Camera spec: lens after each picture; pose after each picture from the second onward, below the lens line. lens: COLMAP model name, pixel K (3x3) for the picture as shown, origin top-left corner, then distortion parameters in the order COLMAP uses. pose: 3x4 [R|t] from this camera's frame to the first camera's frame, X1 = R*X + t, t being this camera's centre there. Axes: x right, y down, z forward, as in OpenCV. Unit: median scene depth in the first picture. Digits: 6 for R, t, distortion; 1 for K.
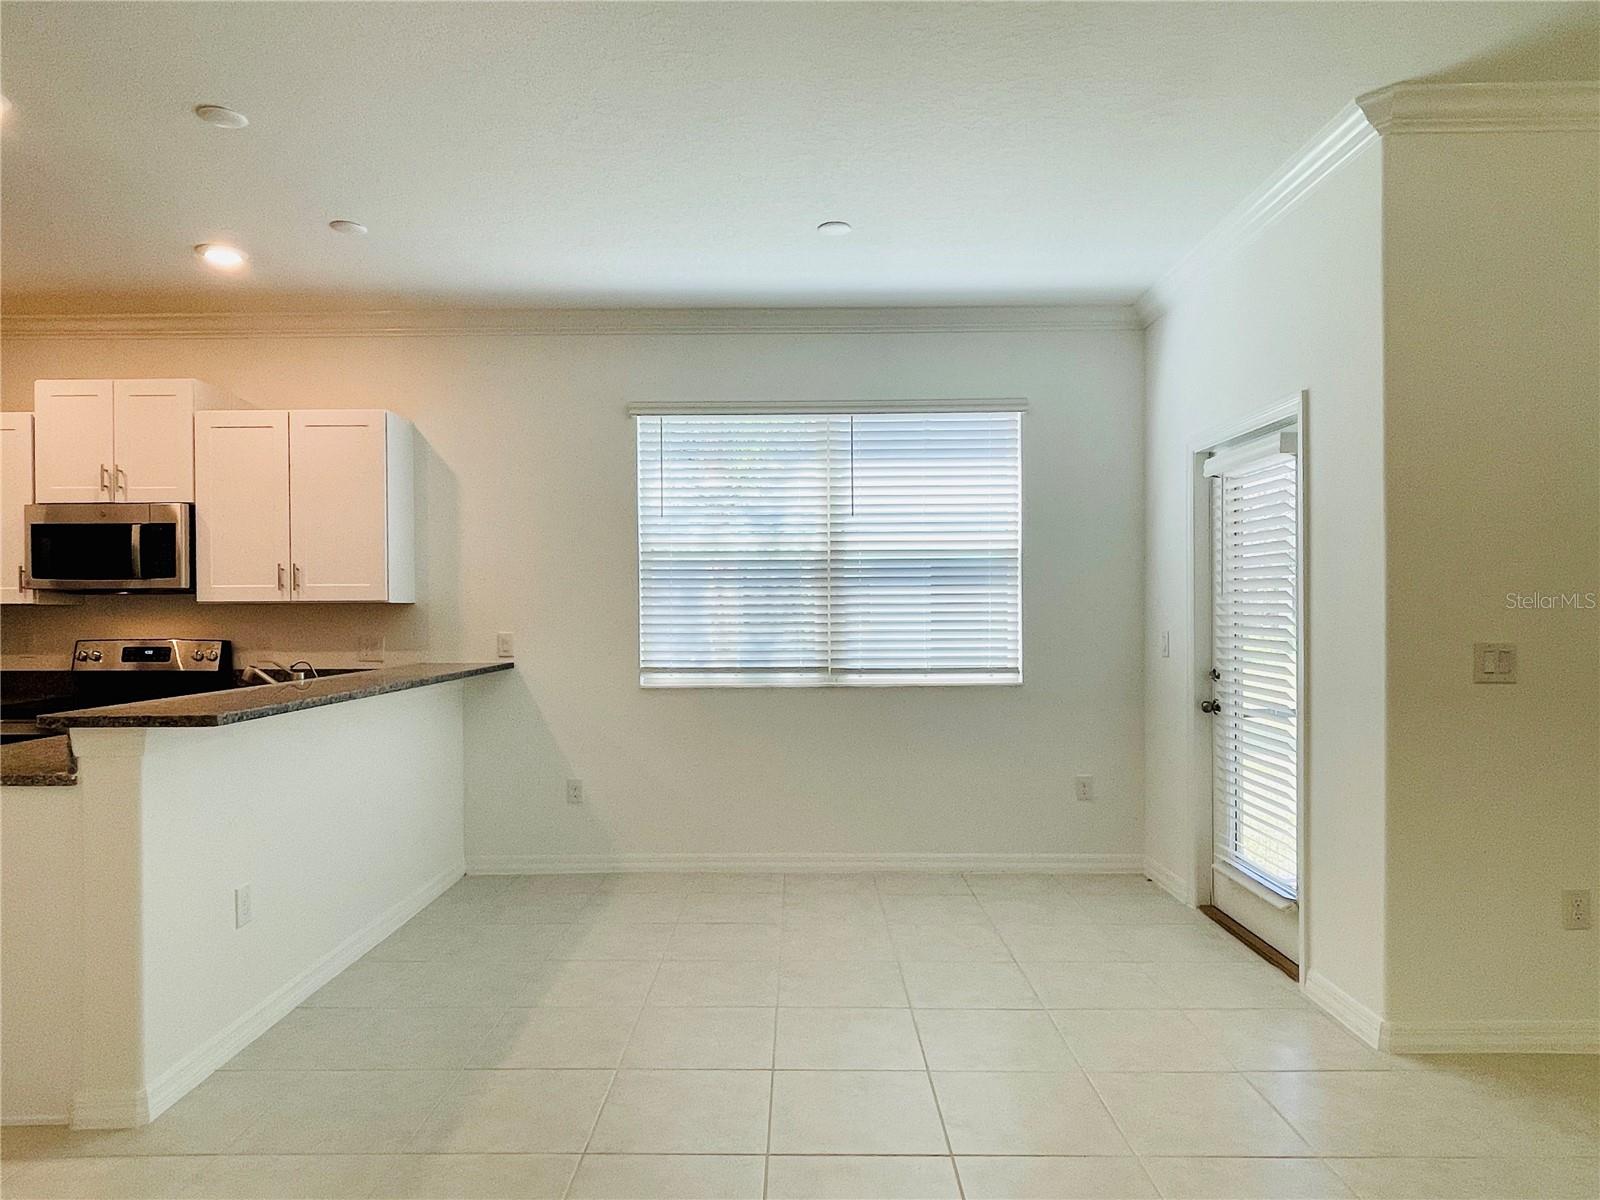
lens RADIAL K [[977.1, 0, 795.9], [0, 977.1, 614.6], [0, 0, 1]] dist [-0.000281, -0.002606]
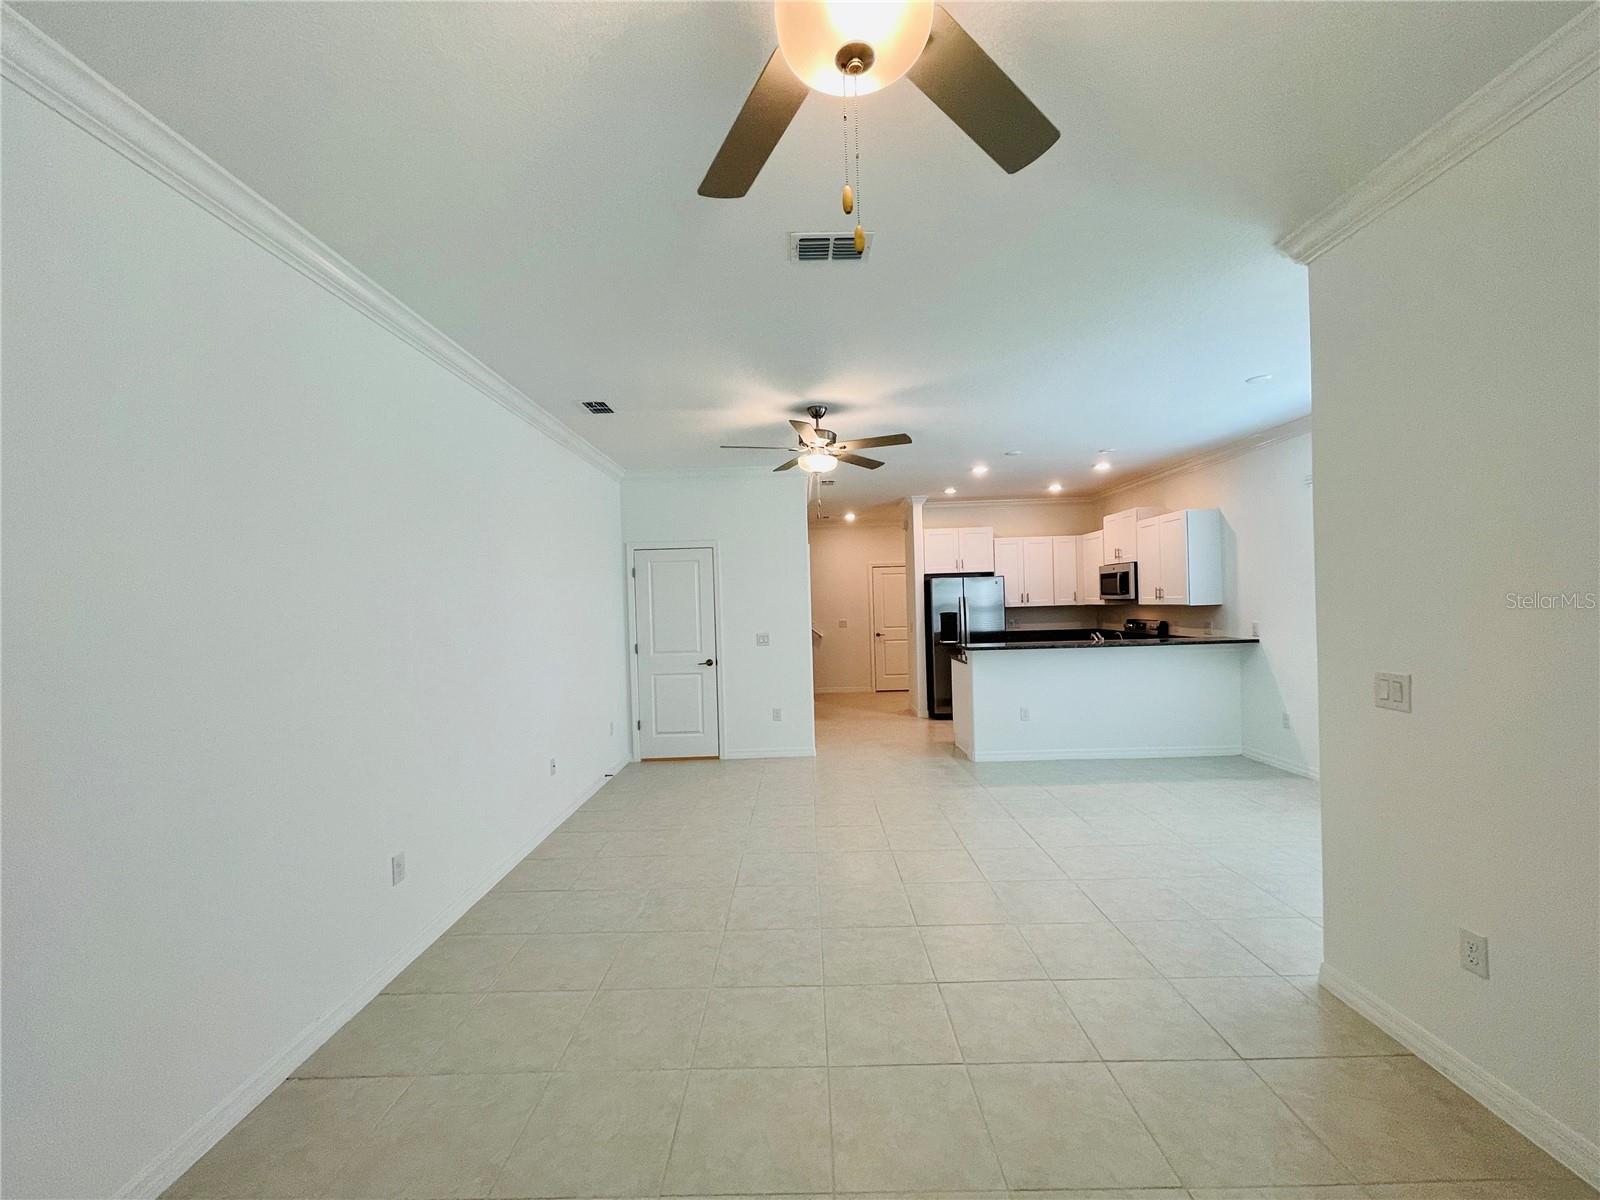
lens RADIAL K [[645.1, 0, 800.4], [0, 645.1, 604.7], [0, 0, 1]] dist [-0.004495, 0.000320]
pose [[0.001153, 0.007412, -0.999972, 0.906765], [0.028283, 0.999572, 0.007442, -0.046595], [0.999599, -0.028291, 0.000943, 0.203105]]
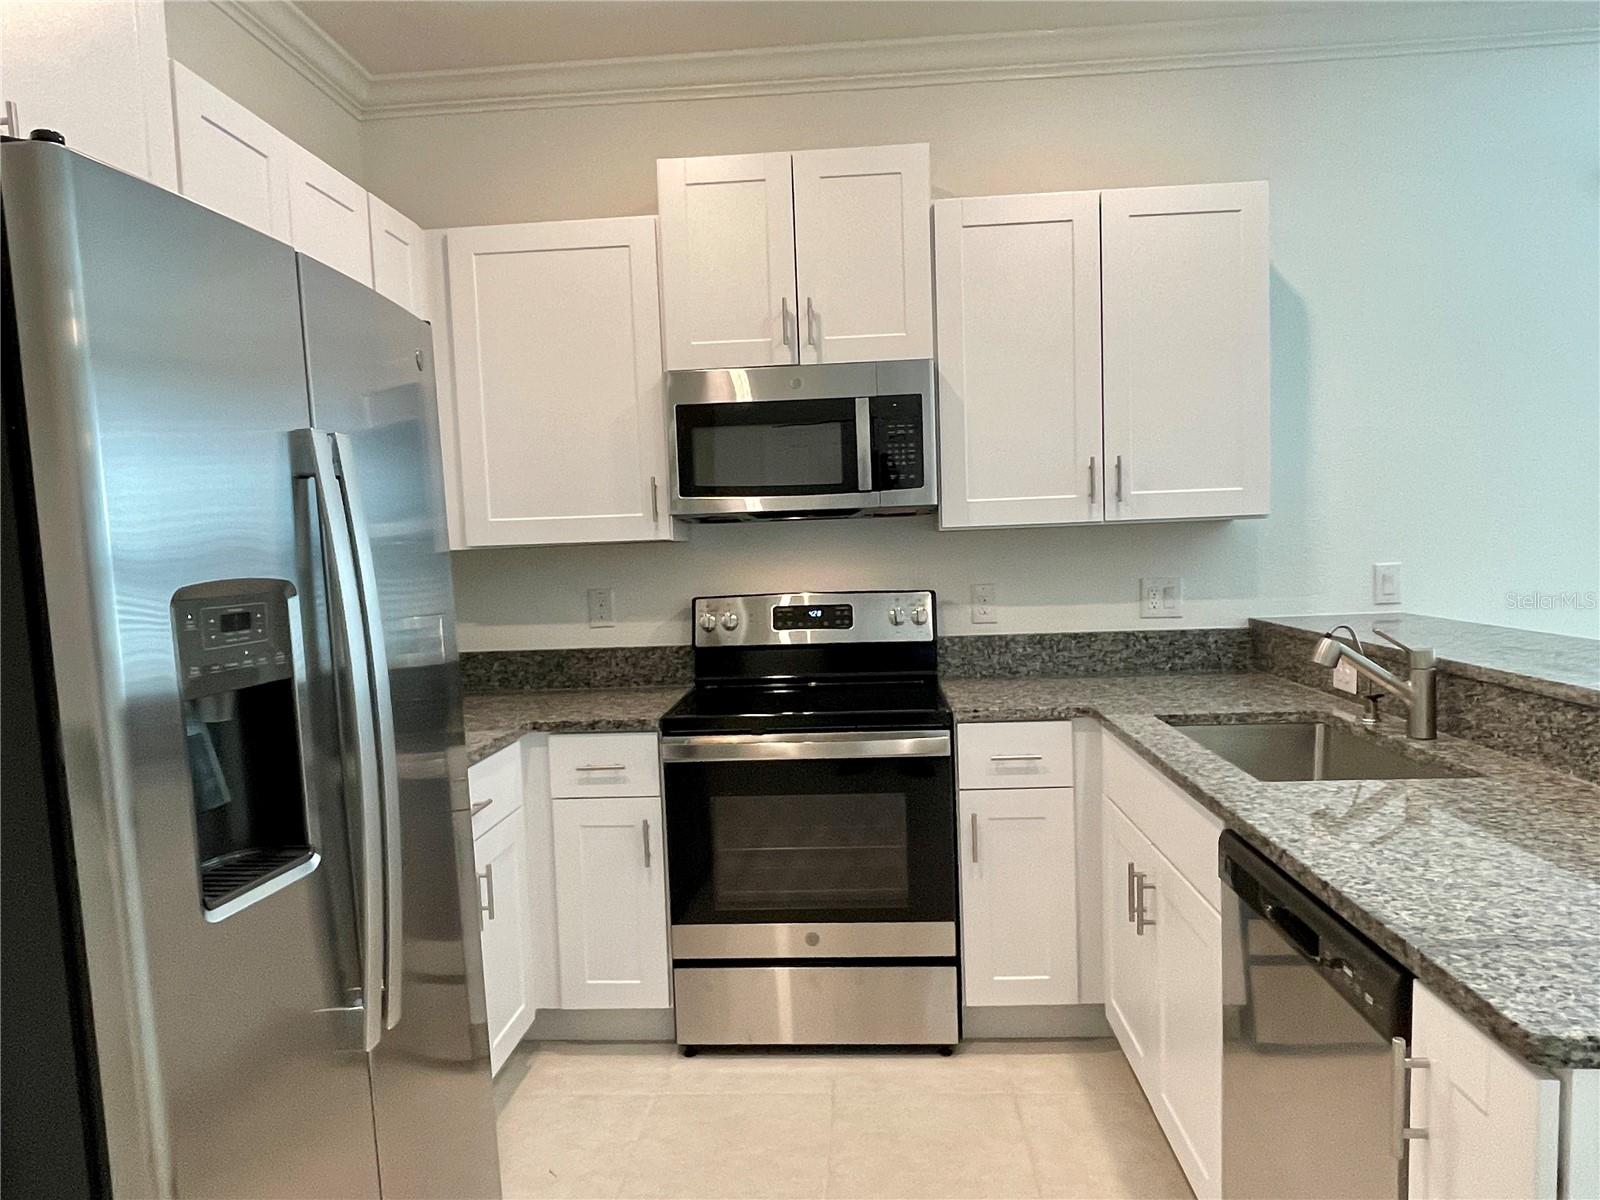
lens RADIAL K [[1071.2, 0, 807.9], [0, 1071.2, 622.7], [0, 0, 1]] dist [0.008355, -0.001302]
pose [[0.998204, -0.027526, -0.053202, -0.663579], [0.031464, 0.996713, 0.074654, -0.006808], [0.050973, -0.076194, 0.995789, 0.338280]]
